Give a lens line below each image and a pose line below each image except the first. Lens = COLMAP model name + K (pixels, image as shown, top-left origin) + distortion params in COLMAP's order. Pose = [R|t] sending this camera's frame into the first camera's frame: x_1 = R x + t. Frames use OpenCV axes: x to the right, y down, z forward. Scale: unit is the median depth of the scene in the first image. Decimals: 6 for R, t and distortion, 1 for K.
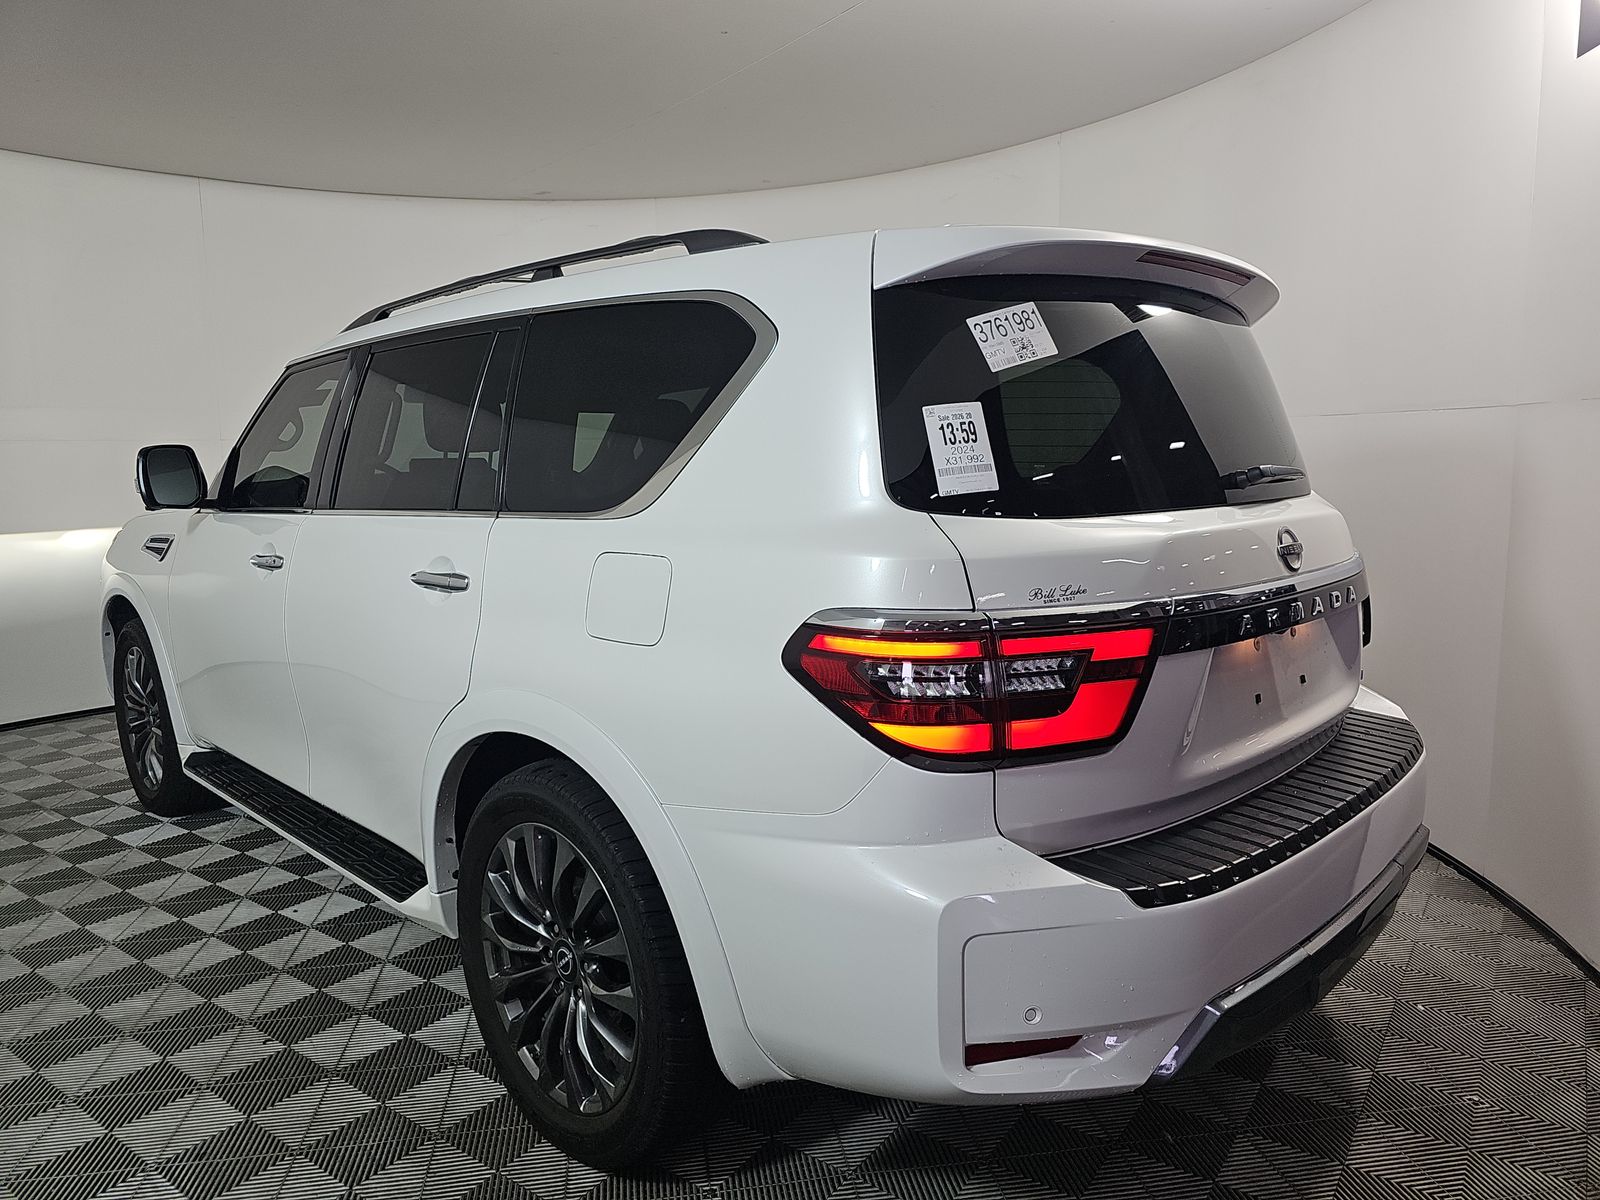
lens RADIAL K [[1076.1, 0, 806.4], [0, 1076.1, 601.6], [0, 0, 1]] dist [0.010099, -0.011626]
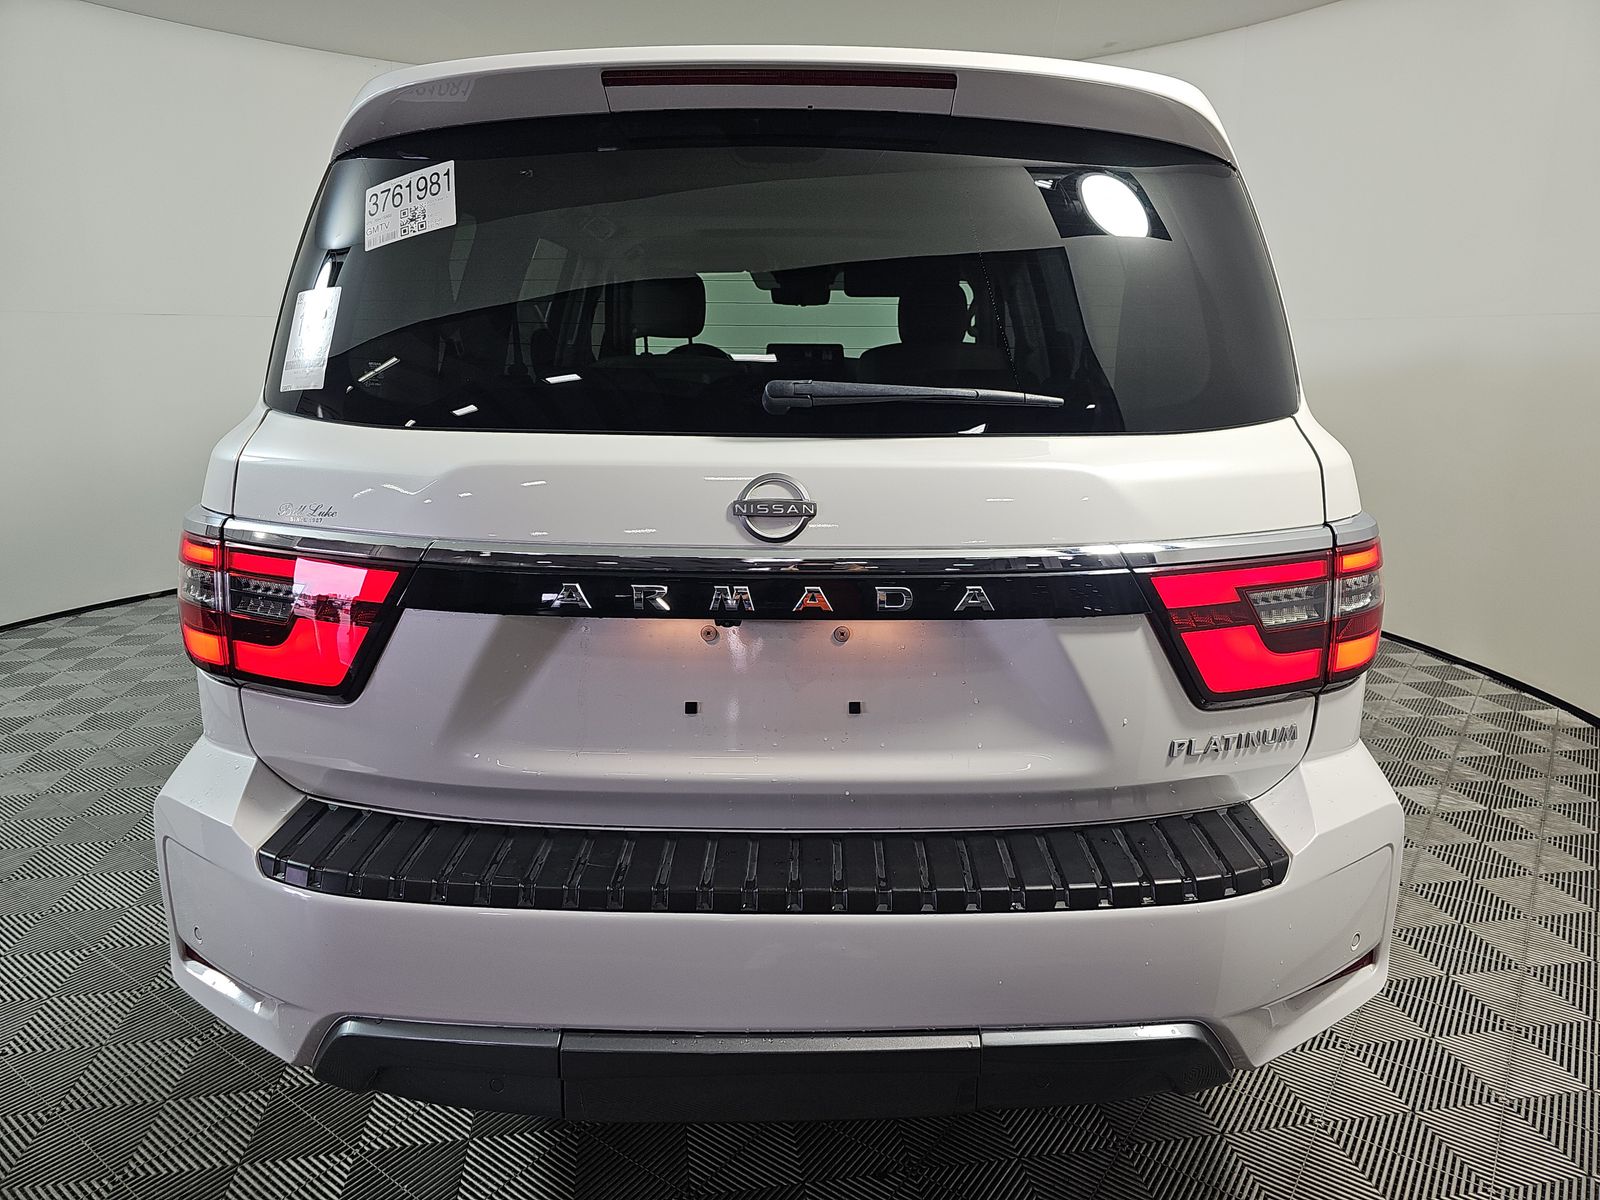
lens RADIAL K [[1076.1, 0, 807.0], [0, 1076.1, 590.7], [0, 0, 1]] dist [0.010099, -0.011626]
pose [[0.718660, 0.172900, -0.673524, 1.056096], [-0.120314, 0.984903, 0.124458, -0.094138], [0.684874, -0.008408, 0.728613, 0.607754]]
